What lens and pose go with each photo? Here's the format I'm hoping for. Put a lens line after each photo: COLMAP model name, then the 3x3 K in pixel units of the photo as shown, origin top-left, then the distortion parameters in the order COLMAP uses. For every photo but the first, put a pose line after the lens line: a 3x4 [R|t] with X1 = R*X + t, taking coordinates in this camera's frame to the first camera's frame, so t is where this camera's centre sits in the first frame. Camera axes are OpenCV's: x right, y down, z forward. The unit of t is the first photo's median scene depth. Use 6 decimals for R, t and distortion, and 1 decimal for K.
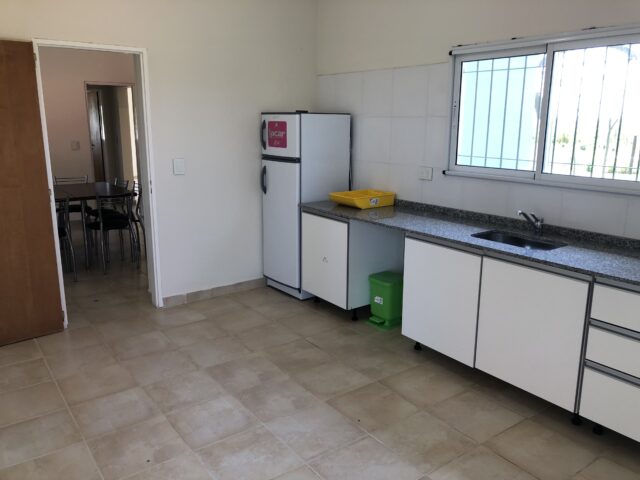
lens RADIAL K [[525.5, 0, 320.2], [0, 525.5, 237.2], [0, 0, 1]] dist [0.016678, -0.017400]
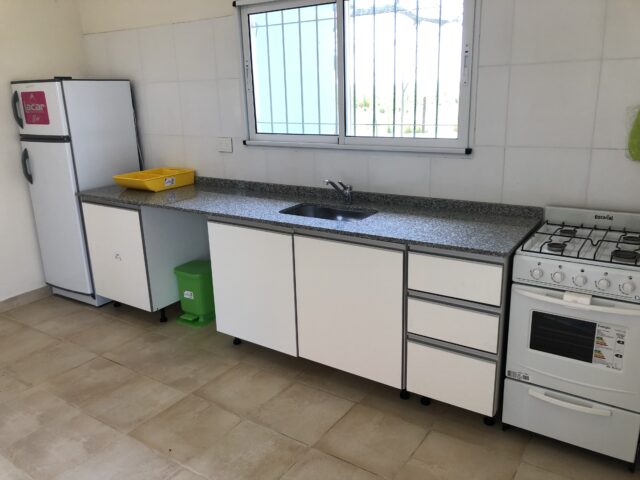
lens RADIAL K [[525.5, 0, 320.2], [0, 525.5, 237.2], [0, 0, 1]] dist [0.016678, -0.017400]
pose [[0.940940, -0.120768, 0.316302, 0.060023], [0.105493, 0.992290, 0.065046, -0.009844], [-0.321719, -0.027837, 0.946426, 0.124190]]
